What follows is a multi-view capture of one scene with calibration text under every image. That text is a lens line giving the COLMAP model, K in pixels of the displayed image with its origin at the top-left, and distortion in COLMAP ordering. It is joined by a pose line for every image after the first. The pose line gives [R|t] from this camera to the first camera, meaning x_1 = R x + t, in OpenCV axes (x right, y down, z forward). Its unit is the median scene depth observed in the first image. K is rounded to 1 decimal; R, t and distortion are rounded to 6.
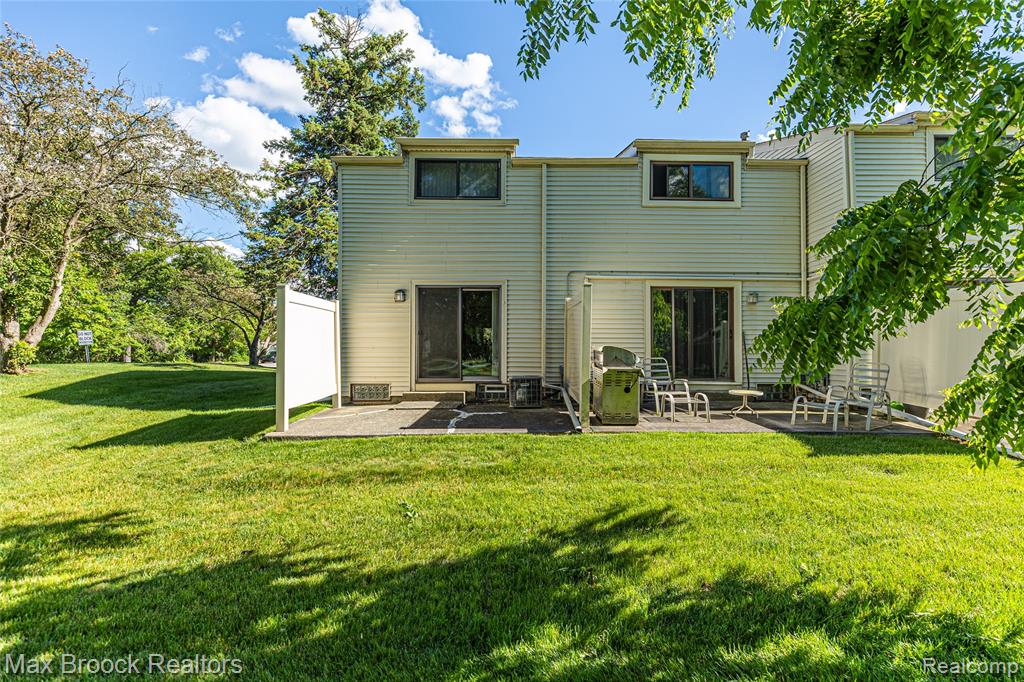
lens RADIAL K [[454.4, 0, 518.7], [0, 454.4, 343.6], [0, 0, 1]] dist [0.000796, 0.000424]
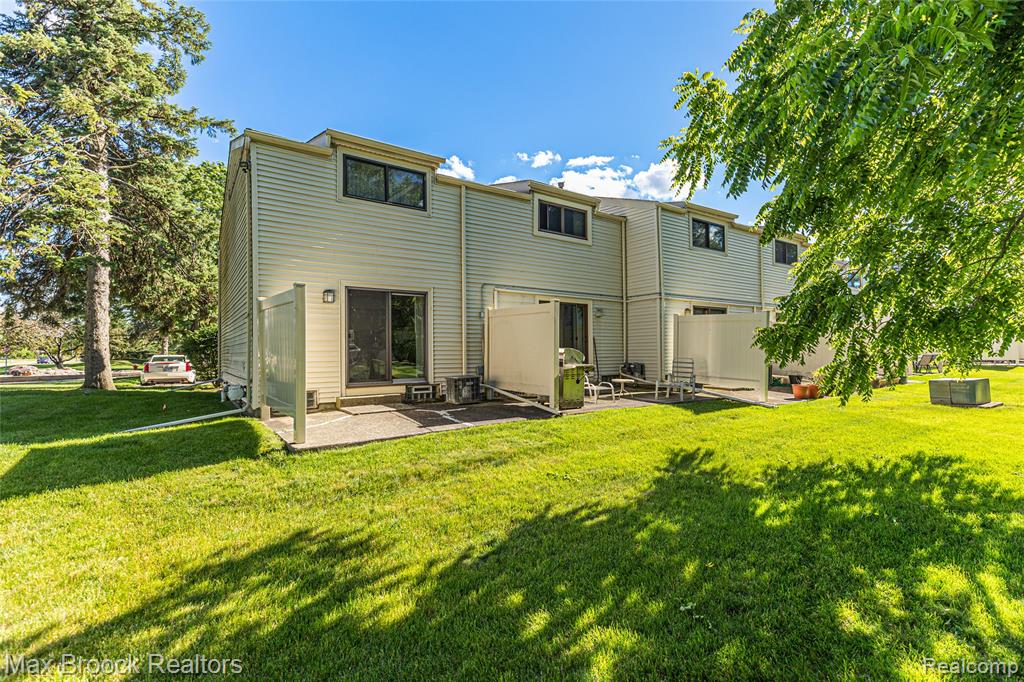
lens RADIAL K [[454.4, 0, 518.7], [0, 454.4, 343.6], [0, 0, 1]] dist [0.000796, 0.000424]
pose [[0.832607, 0.001244, 0.553862, -0.453266], [0.002812, 0.999975, -0.006473, 0.000379], [-0.553857, 0.006947, 0.832583, -0.002790]]
